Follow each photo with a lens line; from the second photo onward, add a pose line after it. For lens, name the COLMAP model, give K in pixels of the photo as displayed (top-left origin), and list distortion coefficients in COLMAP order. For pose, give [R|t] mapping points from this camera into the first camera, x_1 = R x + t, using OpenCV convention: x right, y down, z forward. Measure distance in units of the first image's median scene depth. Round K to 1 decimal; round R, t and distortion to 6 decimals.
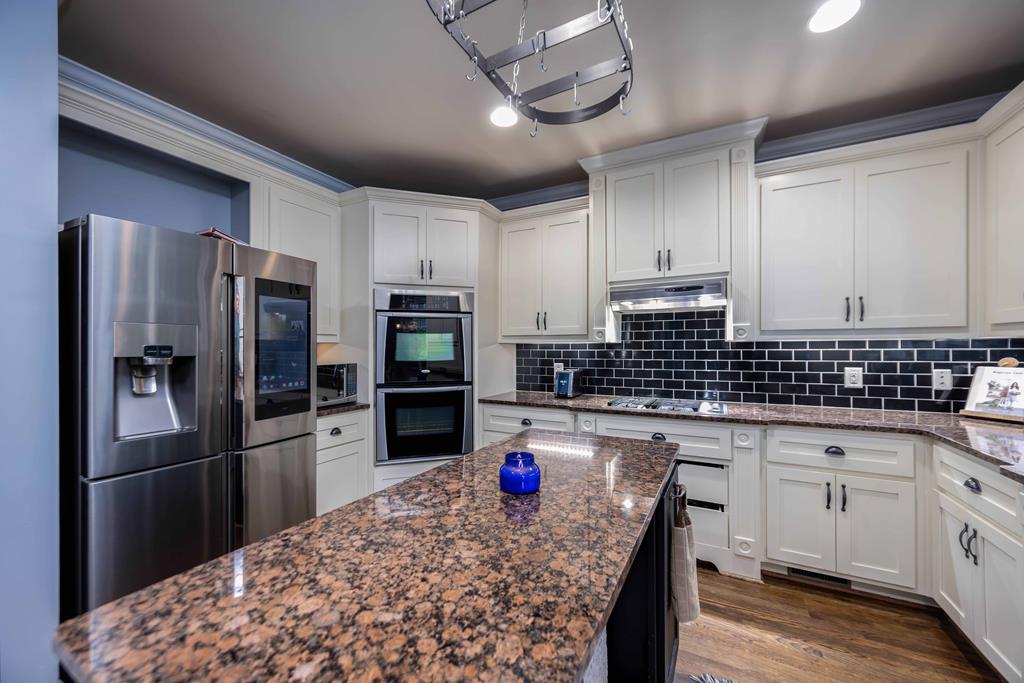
lens RADIAL K [[388.4, 0, 513.5], [0, 388.4, 346.8], [0, 0, 1]] dist [0.002269, -0.000290]
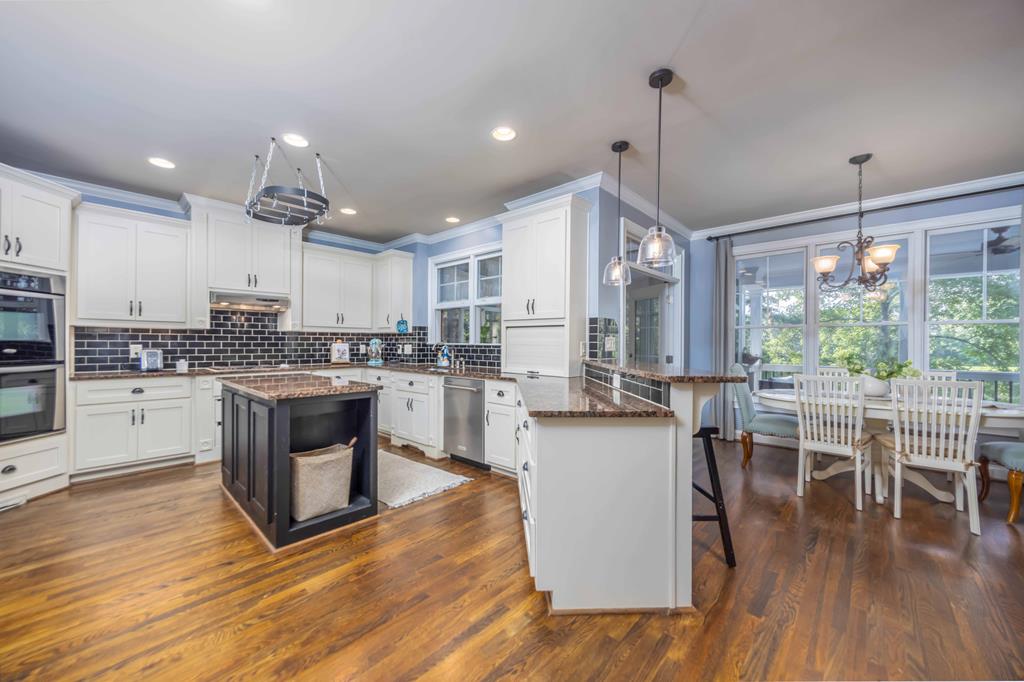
lens RADIAL K [[388.4, 0, 506.6], [0, 388.4, 343.2], [0, 0, 1]] dist [0.002269, -0.000290]
pose [[0.276766, 0.004792, 0.960926, -0.959280], [-0.008196, 0.999963, -0.002626, 0.042794], [-0.960903, -0.007149, 0.276795, -0.532717]]
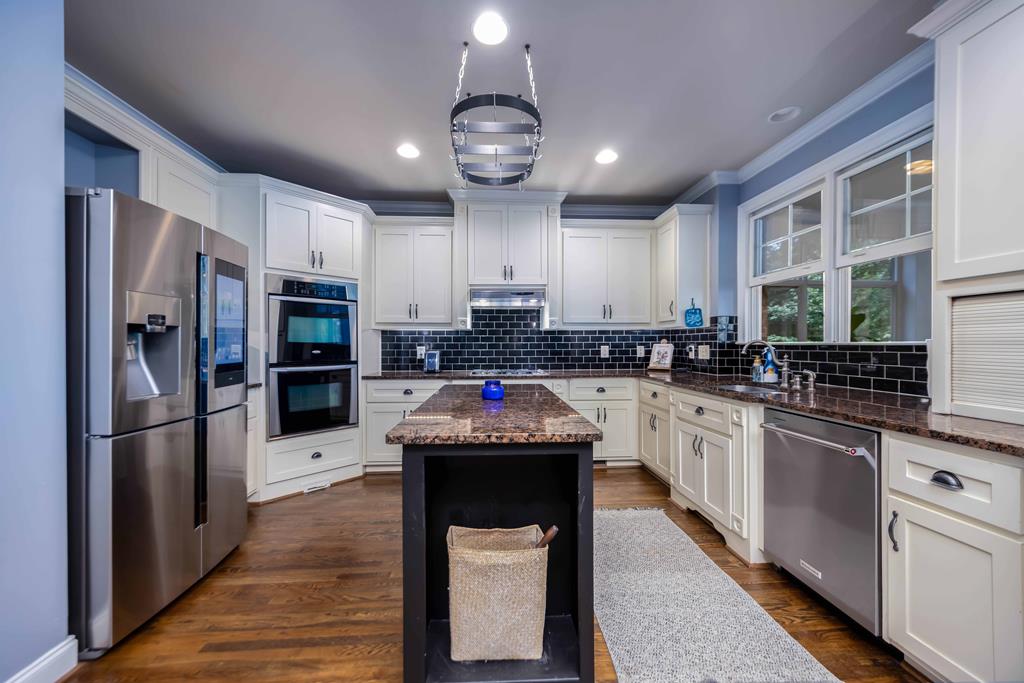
lens RADIAL K [[388.4, 0, 512.1], [0, 388.4, 346.9], [0, 0, 1]] dist [0.002269, -0.000290]
pose [[0.858221, -0.002224, 0.513276, -0.369017], [-0.001693, 0.999973, 0.007163, 0.046790], [-0.513278, -0.007016, 0.858194, -0.272645]]
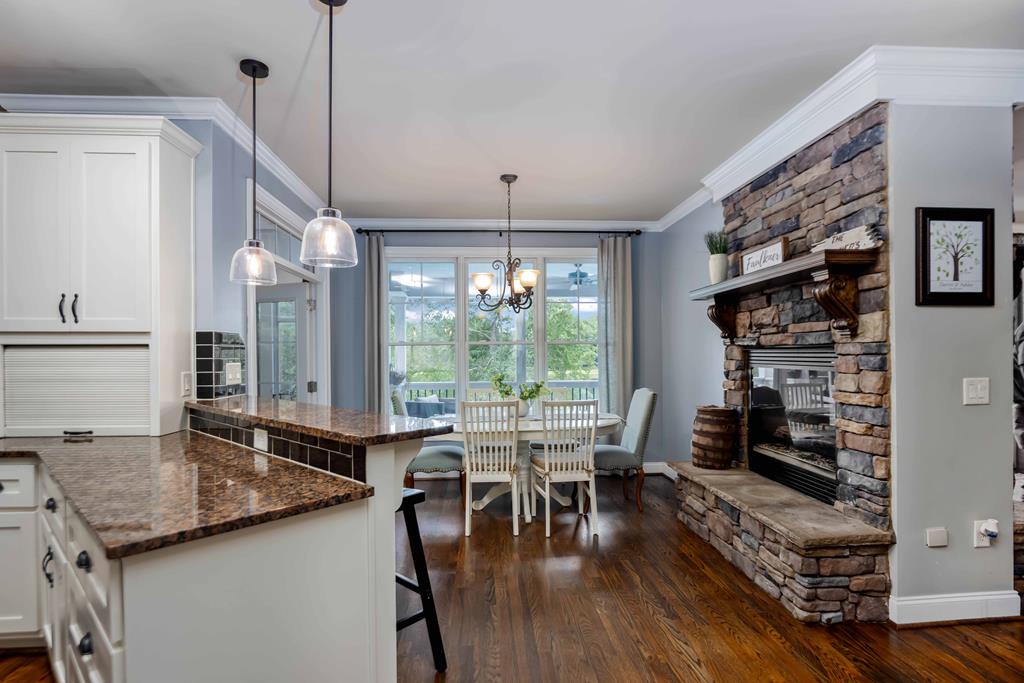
lens RADIAL K [[504.7, 0, 507.4], [0, 504.7, 356.3], [0, 0, 1]] dist [-0.010990, 0.000226]
pose [[-0.507033, 0.001870, 0.861924, -0.822201], [0.007783, 0.999967, 0.002409, 0.000681], [-0.861891, 0.007930, -0.507031, -0.459369]]
